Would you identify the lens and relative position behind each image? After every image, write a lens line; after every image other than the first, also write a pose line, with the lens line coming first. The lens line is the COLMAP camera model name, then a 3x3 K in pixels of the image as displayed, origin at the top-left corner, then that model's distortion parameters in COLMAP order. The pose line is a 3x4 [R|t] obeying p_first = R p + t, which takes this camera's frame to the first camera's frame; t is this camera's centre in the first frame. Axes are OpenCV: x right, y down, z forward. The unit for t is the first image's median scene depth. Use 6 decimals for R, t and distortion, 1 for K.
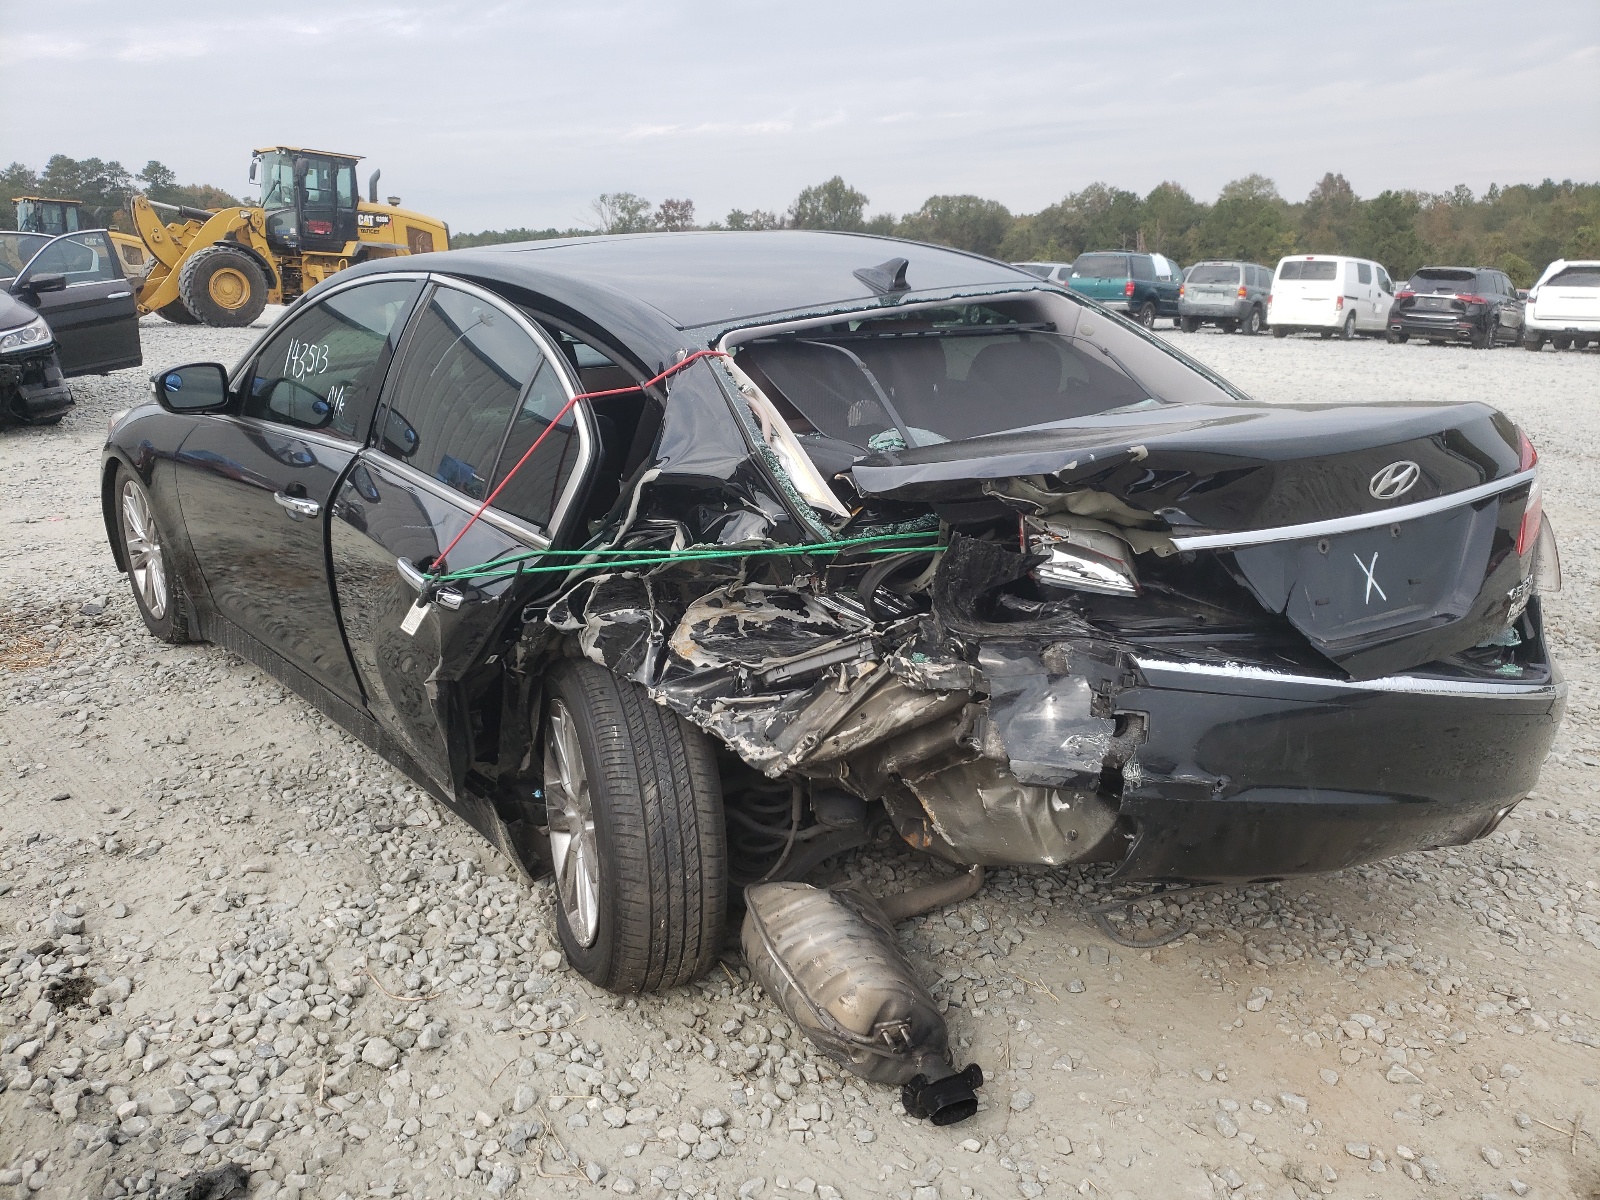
lens RADIAL K [[1372.3, 0, 802.4], [0, 1372.3, 591.2], [0, 0, 1]] dist [-0.012442, 0.051611]
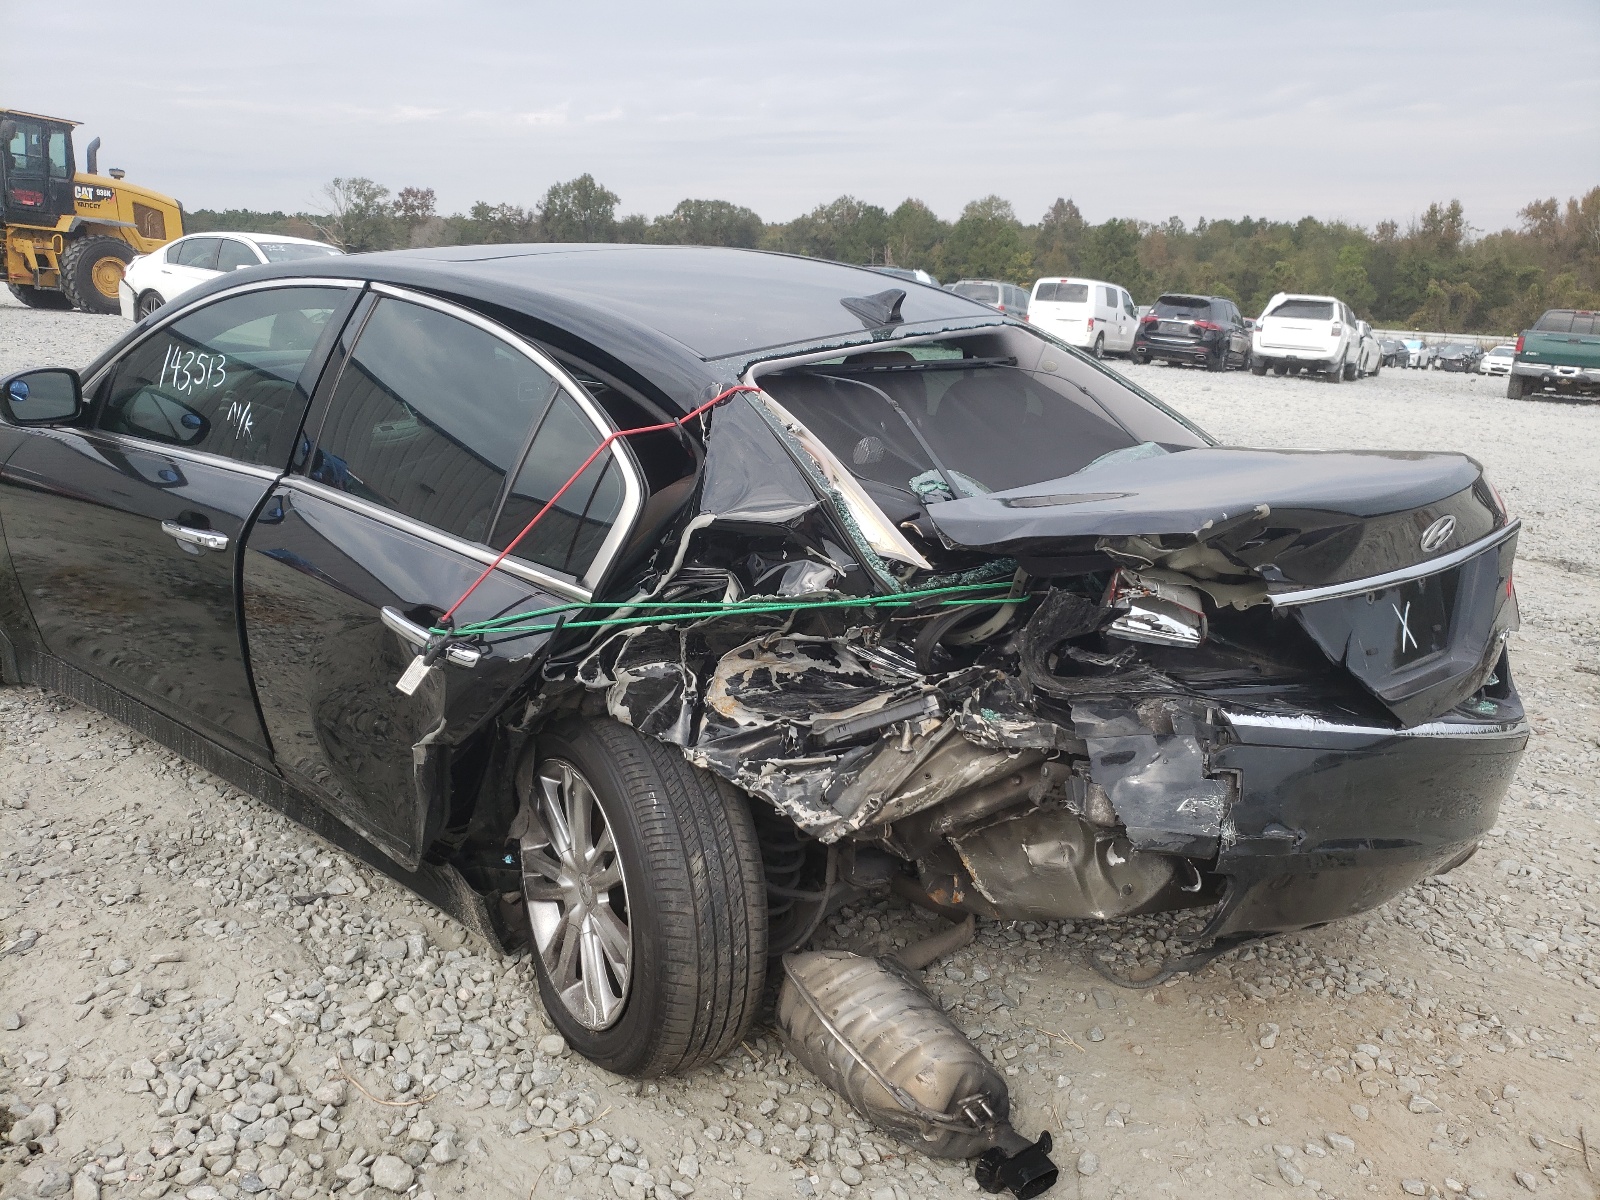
lens RADIAL K [[1372.3, 0, 844.2], [0, 1372.3, 602.8], [0, 0, 1]] dist [-0.012442, 0.051611]
pose [[0.978621, -0.004981, 0.205612, -0.190938], [0.003990, 0.999978, 0.005233, -0.031623], [-0.205634, -0.004300, 0.978620, 0.072898]]
